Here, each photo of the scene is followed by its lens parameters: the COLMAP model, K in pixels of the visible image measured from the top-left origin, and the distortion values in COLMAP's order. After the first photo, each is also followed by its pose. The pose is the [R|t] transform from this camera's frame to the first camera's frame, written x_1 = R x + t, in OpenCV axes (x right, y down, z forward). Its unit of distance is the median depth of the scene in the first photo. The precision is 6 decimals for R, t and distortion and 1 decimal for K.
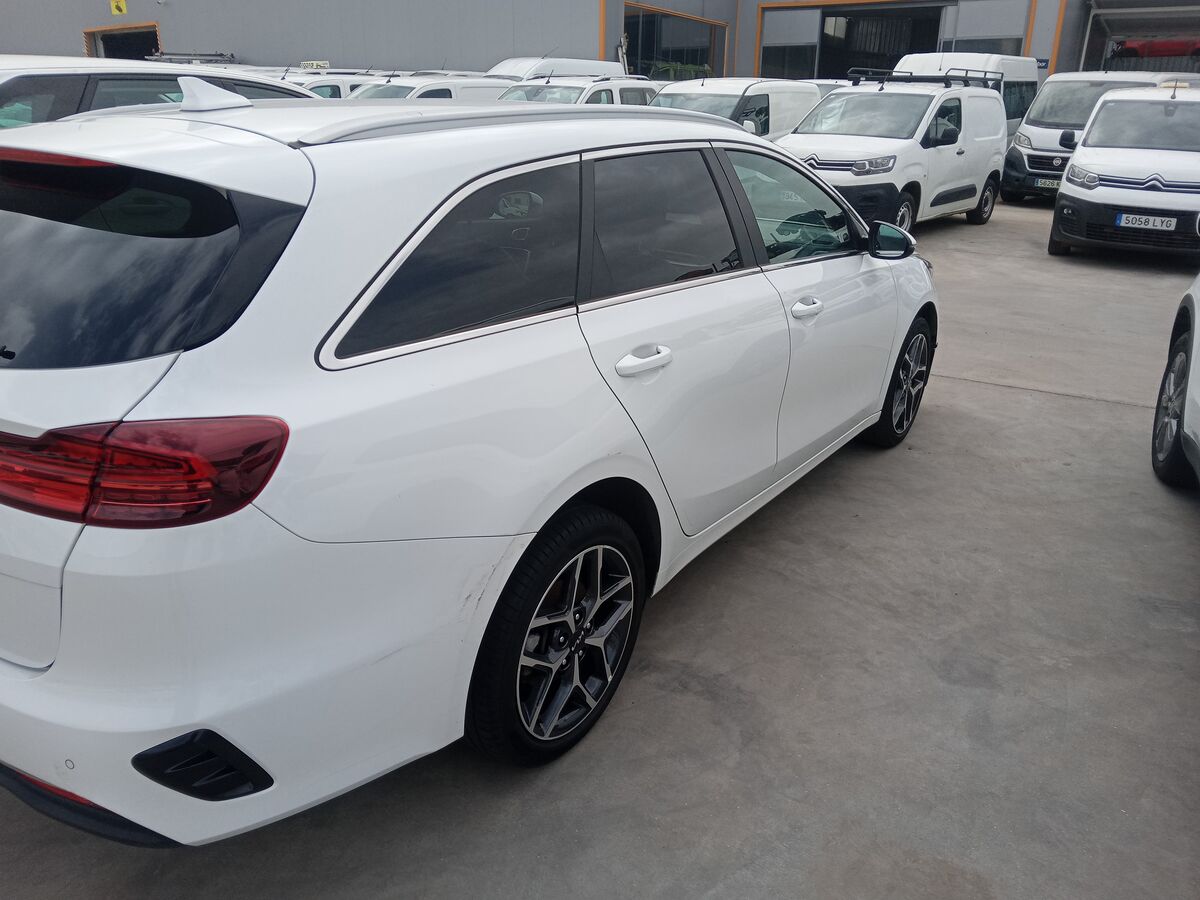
lens RADIAL K [[885.6, 0, 600.0], [0, 885.6, 450.0], [0, 0, 1]] dist [0.043612, -0.066237]
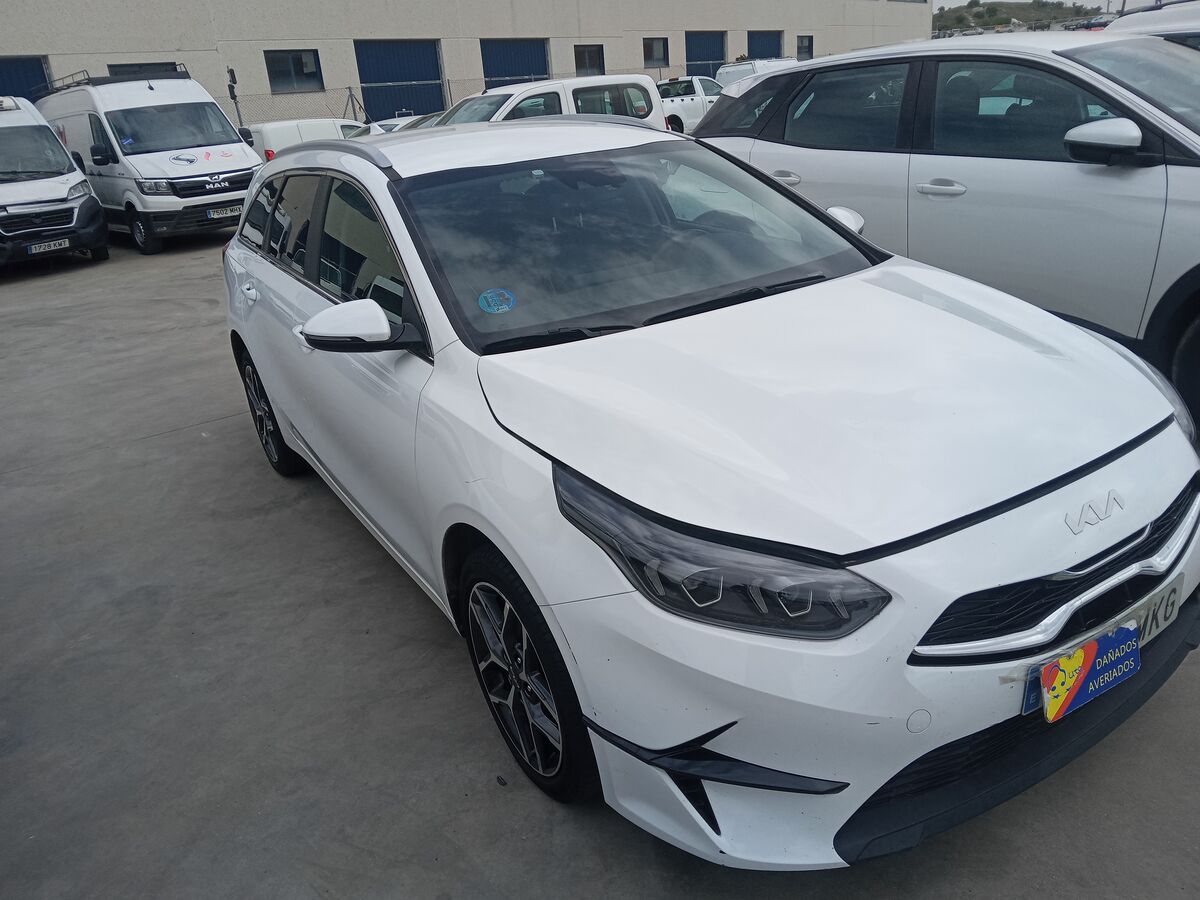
lens RADIAL K [[885.6, 0, 600.0], [0, 885.6, 450.0], [0, 0, 1]] dist [0.043612, -0.066237]
pose [[-0.400633, 0.366065, -0.839934, 1.079043], [-0.232709, 0.846006, 0.479709, -0.666242], [0.886194, 0.387648, -0.253751, 1.727875]]
